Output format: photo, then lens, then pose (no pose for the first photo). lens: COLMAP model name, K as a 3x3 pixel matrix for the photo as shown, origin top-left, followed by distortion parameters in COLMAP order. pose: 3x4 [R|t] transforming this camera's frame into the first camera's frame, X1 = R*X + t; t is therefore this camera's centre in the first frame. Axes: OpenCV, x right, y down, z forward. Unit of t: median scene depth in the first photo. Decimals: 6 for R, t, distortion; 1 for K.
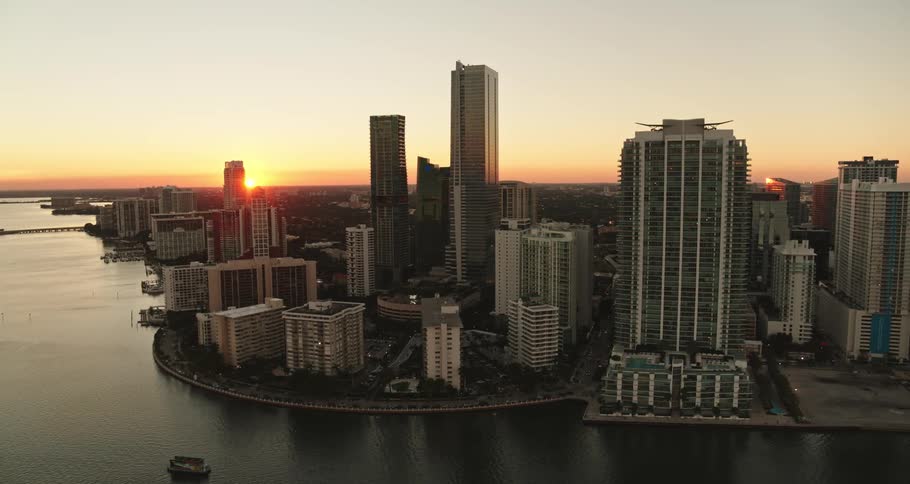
lens RADIAL K [[629.3, 0, 455.0], [0, 629.3, 242.0], [0, 0, 1]] dist [-0.063169, 0.001137]
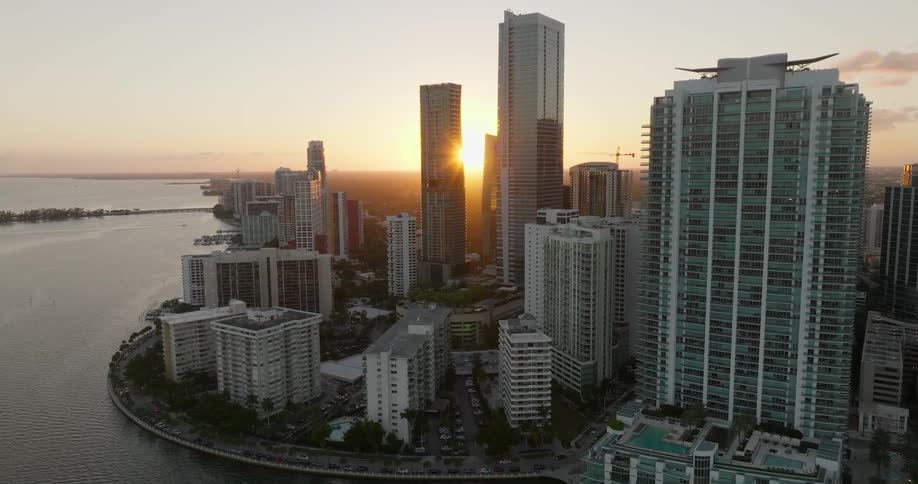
lens RADIAL K [[640.4, 0, 459.0], [0, 640.4, 242.0], [0, 0, 1]] dist [0.027509, -0.001575]
pose [[0.969208, 0.028550, -0.244583, 0.238159], [-0.023140, 0.999420, 0.024966, -0.019339], [0.245154, -0.018538, 0.969307, 0.283032]]
